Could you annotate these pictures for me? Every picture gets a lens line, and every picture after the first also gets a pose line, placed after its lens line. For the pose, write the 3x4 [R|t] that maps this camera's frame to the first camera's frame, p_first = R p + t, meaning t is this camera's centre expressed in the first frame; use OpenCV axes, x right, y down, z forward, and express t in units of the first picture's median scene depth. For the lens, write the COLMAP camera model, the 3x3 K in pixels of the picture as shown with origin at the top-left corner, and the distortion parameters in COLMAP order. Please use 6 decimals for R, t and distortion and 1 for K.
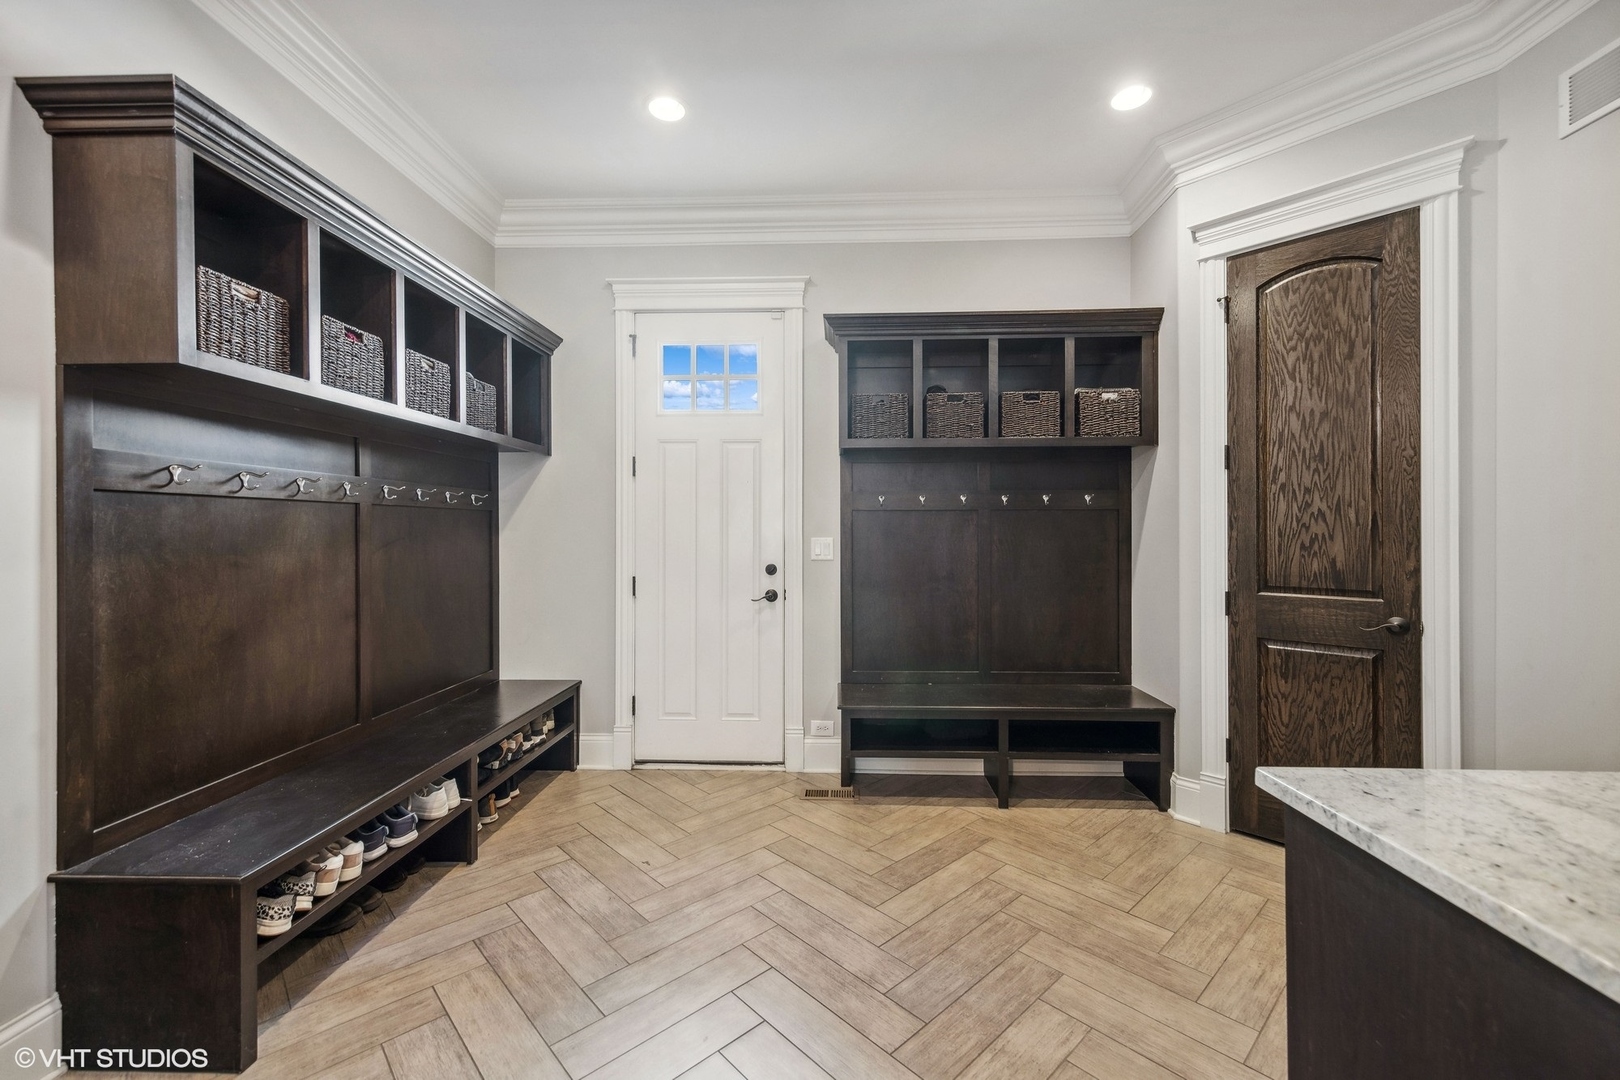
lens RADIAL K [[648.1, 0, 814.7], [0, 648.1, 529.0], [0, 0, 1]] dist [0.001611, 0.000228]
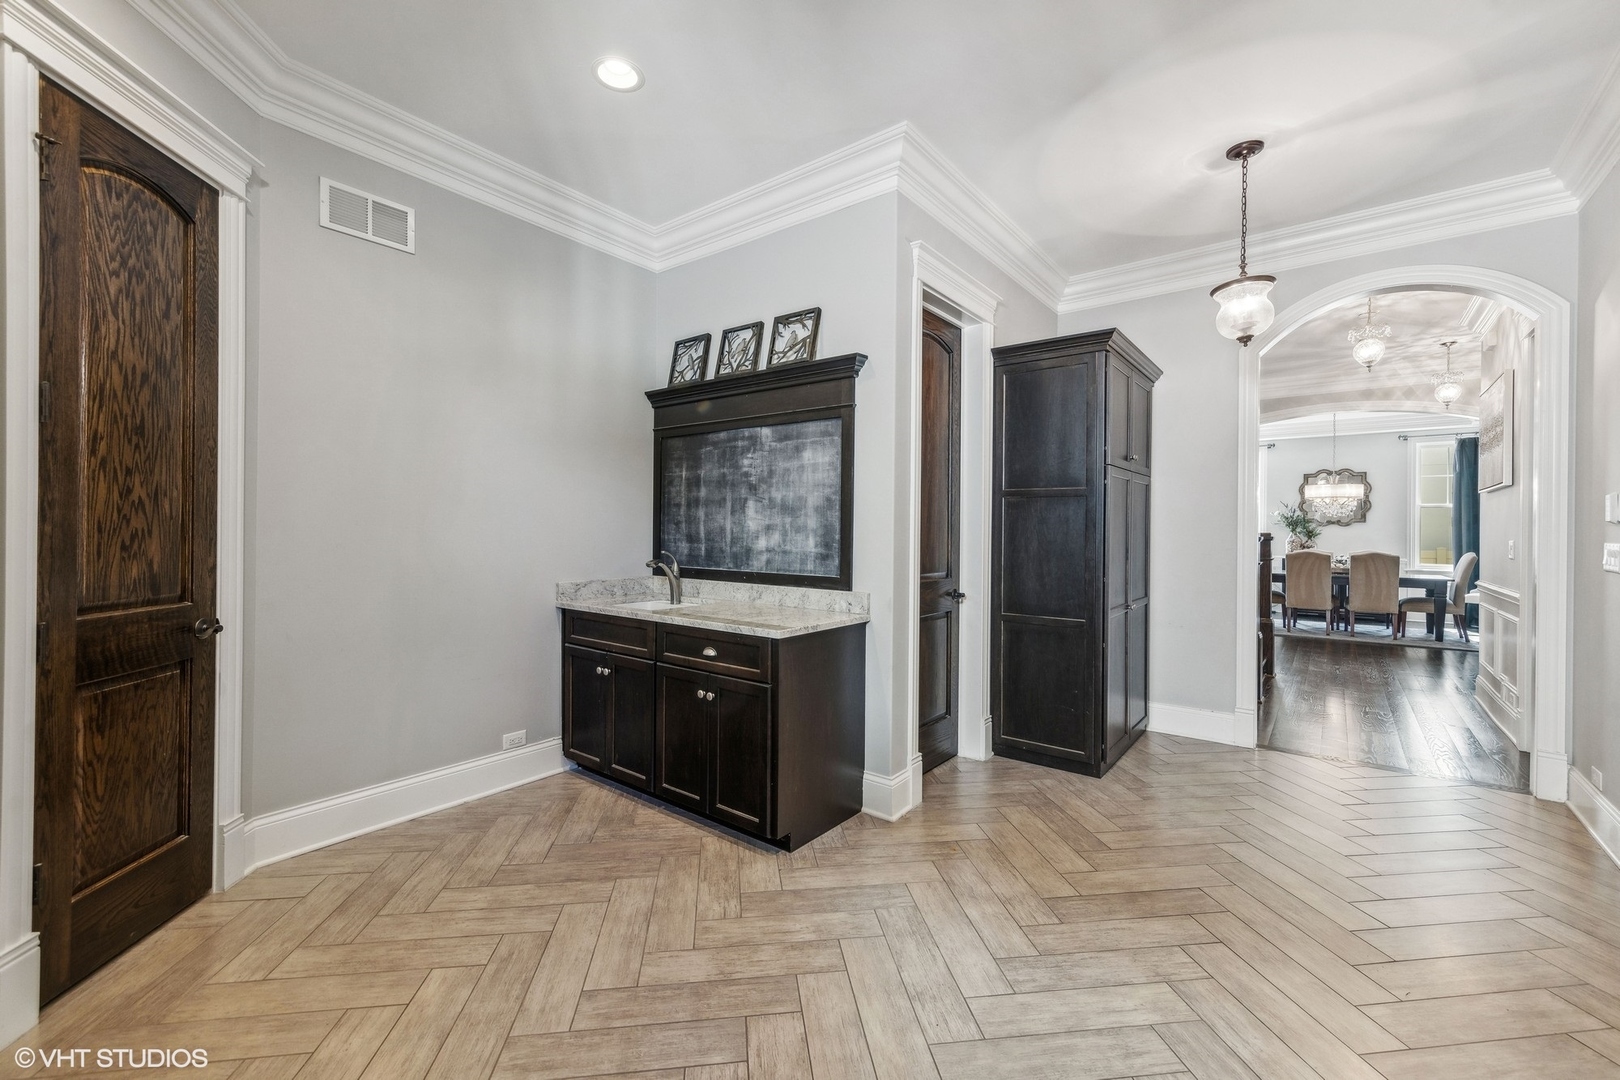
lens RADIAL K [[648.1, 0, 812.4], [0, 648.1, 539.5], [0, 0, 1]] dist [0.001611, 0.000228]
pose [[-0.800106, -0.010184, 0.599772, -0.329675], [-0.007654, 0.999948, 0.006769, 0.008568], [-0.599809, 0.000825, -0.800143, 1.135180]]
